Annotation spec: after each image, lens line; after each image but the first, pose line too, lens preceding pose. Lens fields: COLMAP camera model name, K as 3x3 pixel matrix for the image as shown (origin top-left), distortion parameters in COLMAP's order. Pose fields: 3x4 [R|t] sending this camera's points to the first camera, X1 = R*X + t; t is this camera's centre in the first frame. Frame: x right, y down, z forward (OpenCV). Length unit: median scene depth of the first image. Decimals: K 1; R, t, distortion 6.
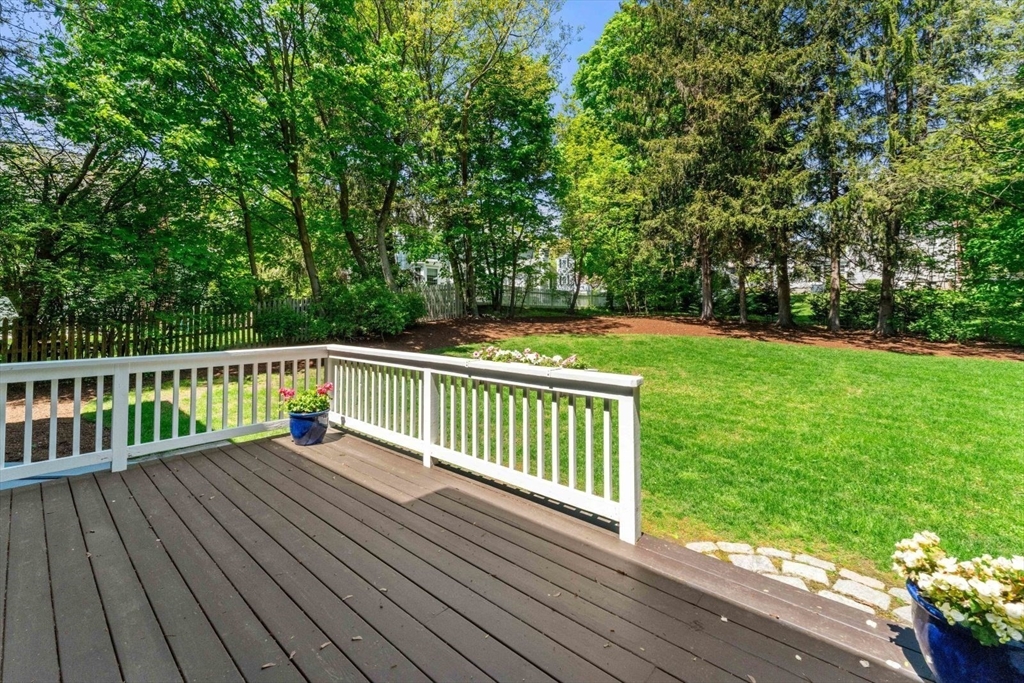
lens RADIAL K [[404.0, 0, 482.0], [0, 404.0, 299.7], [0, 0, 1]] dist [-0.002035, -0.000157]
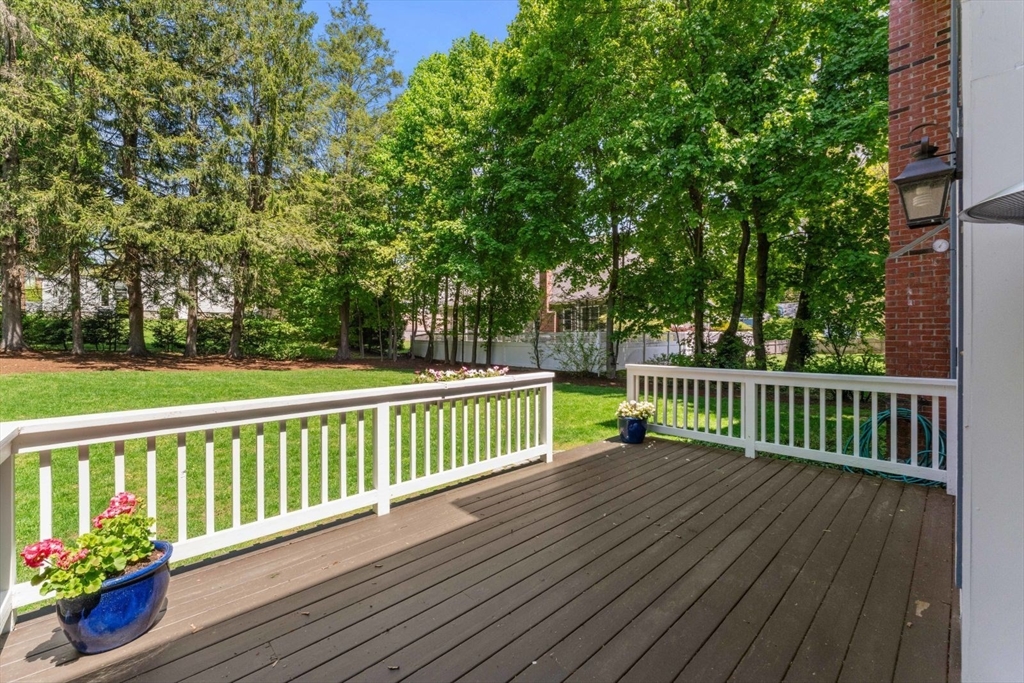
lens RADIAL K [[435.5, 0, 513.1], [0, 435.5, 337.0], [0, 0, 1]] dist [0.001098, -0.000923]
pose [[0.076291, -0.000052, 0.997086, -1.226442], [-0.025298, 0.999678, 0.001988, 0.032513], [-0.996765, -0.025376, 0.076265, 0.791480]]
